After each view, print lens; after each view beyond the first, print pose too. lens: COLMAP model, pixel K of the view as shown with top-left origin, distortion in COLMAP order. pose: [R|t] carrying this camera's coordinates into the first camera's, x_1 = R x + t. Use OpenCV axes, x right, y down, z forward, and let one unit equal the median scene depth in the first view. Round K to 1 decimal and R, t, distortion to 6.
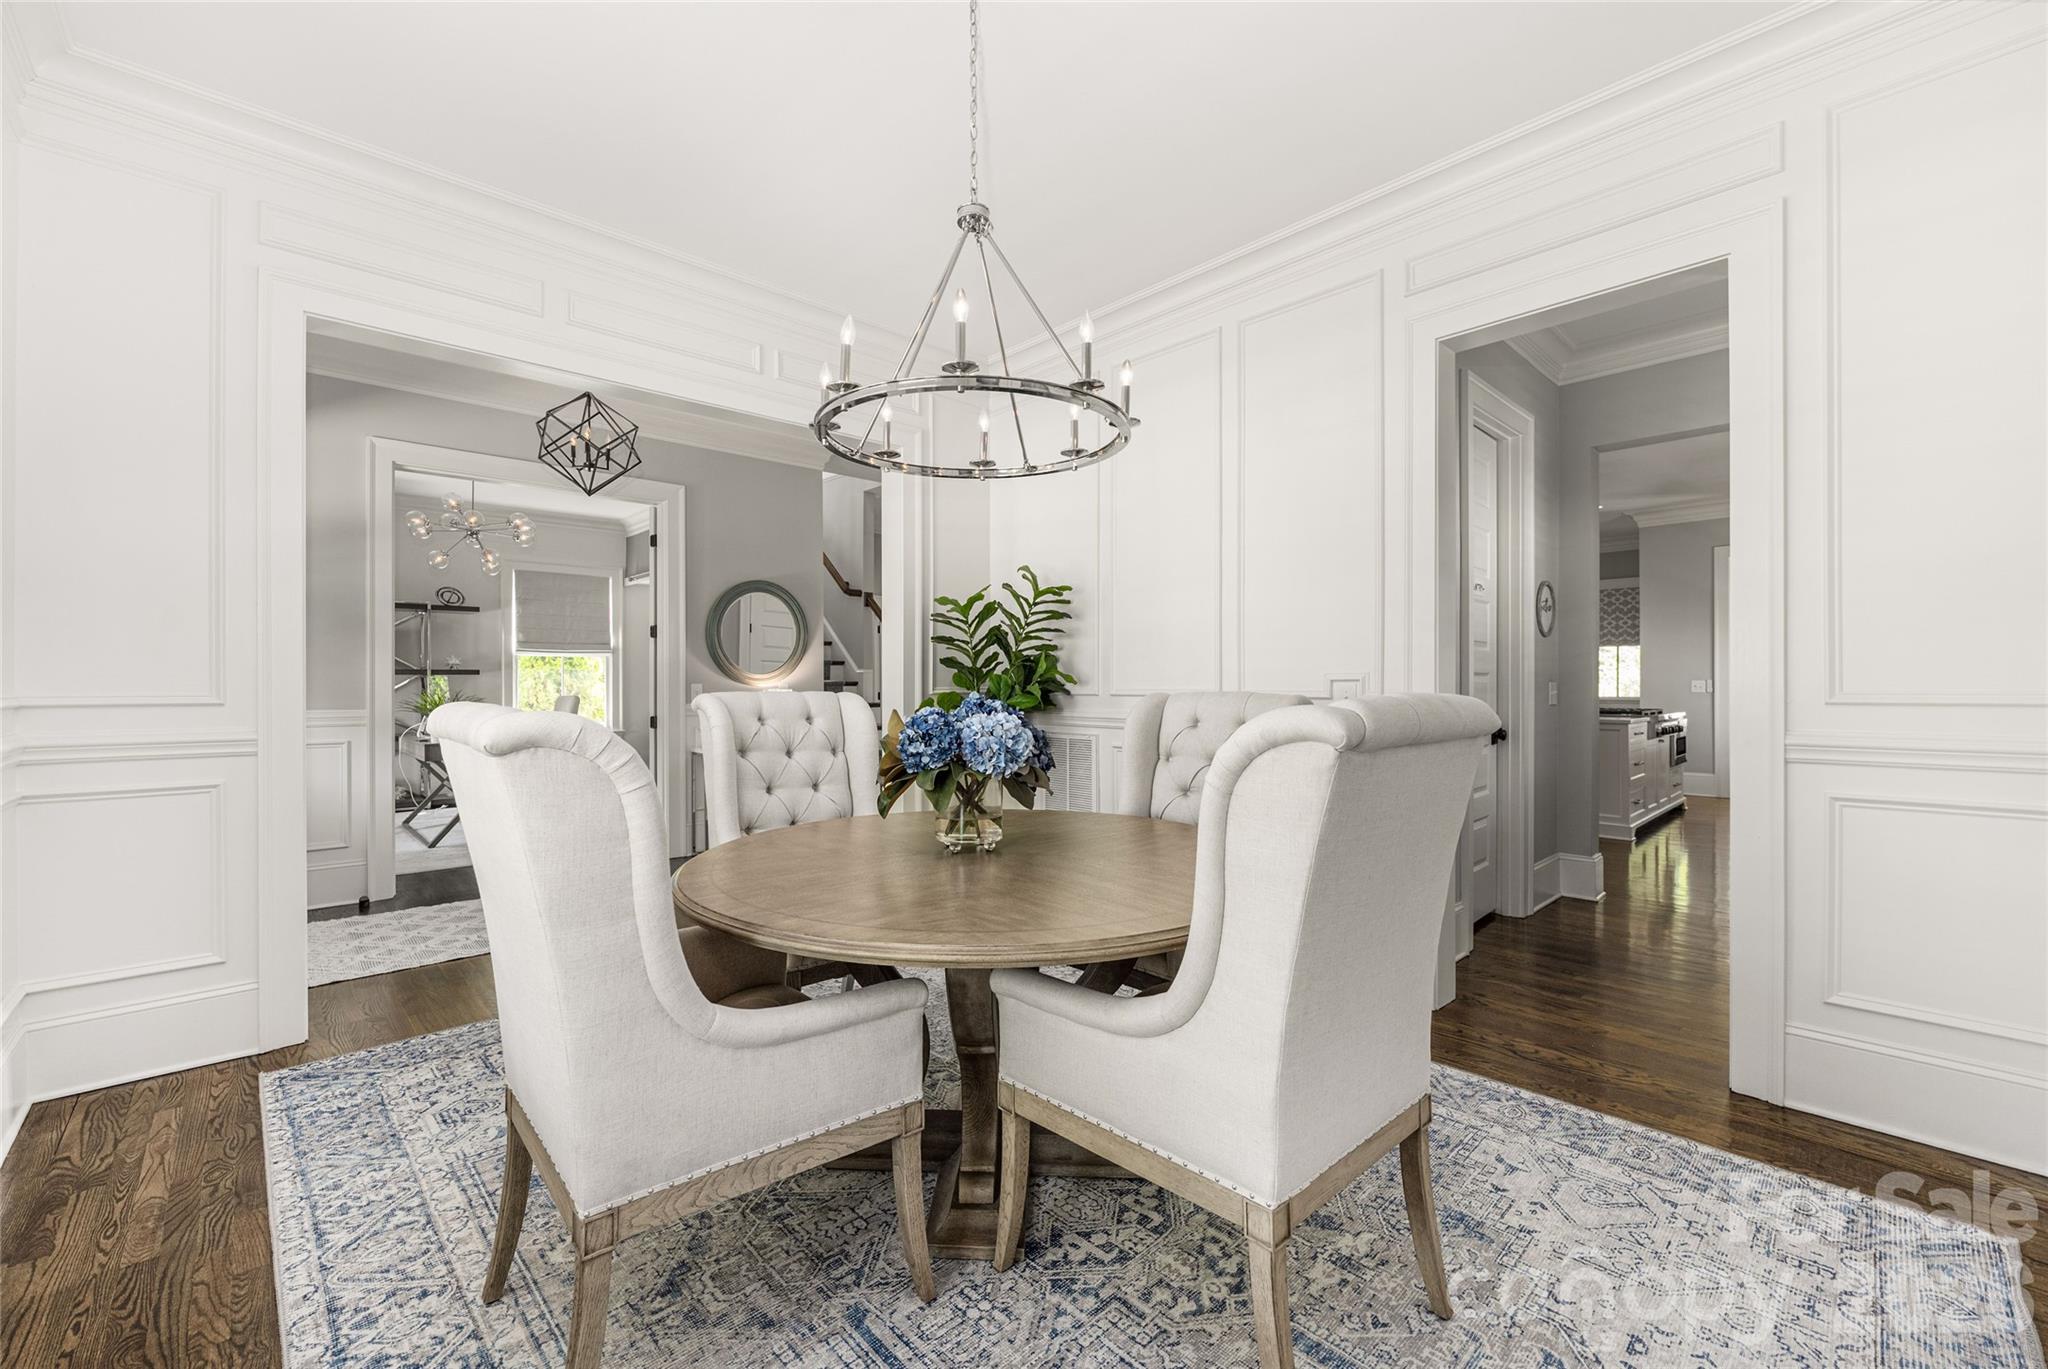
lens RADIAL K [[819.4, 0, 1002.1], [0, 819.4, 687.0], [0, 0, 1]] dist [-0.001356, -0.001105]
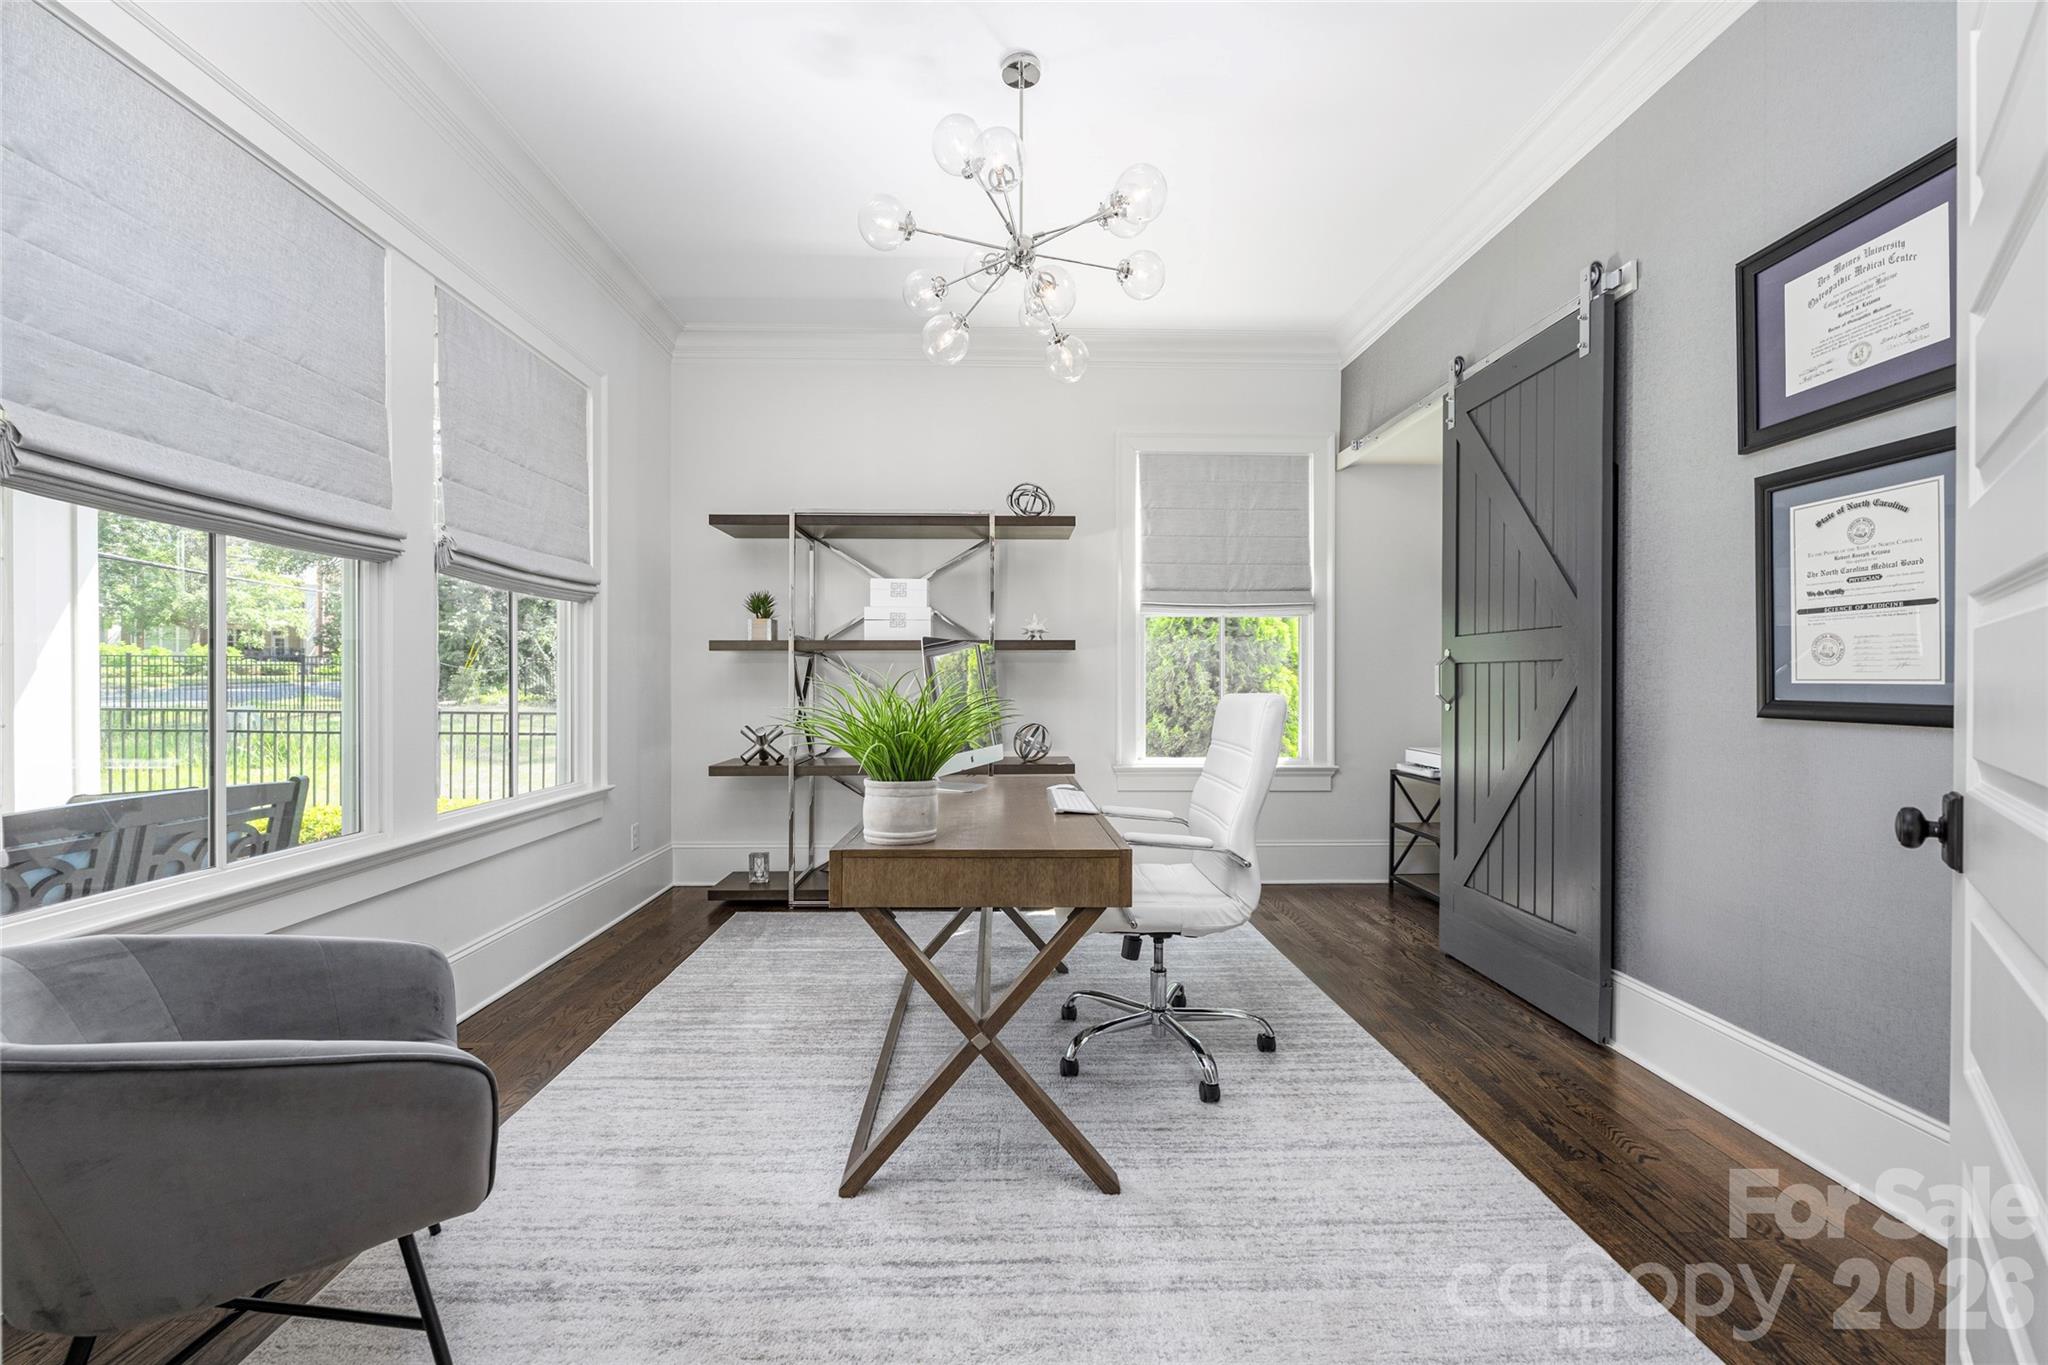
lens RADIAL K [[819.4, 0, 1006.2], [0, 819.4, 685.8], [0, 0, 1]] dist [-0.001356, -0.001105]
pose [[0.745234, 0.009078, -0.666741, -0.305838], [-0.008300, 0.999956, 0.004338, 0.004710], [0.666751, 0.002300, 0.745277, 0.548653]]
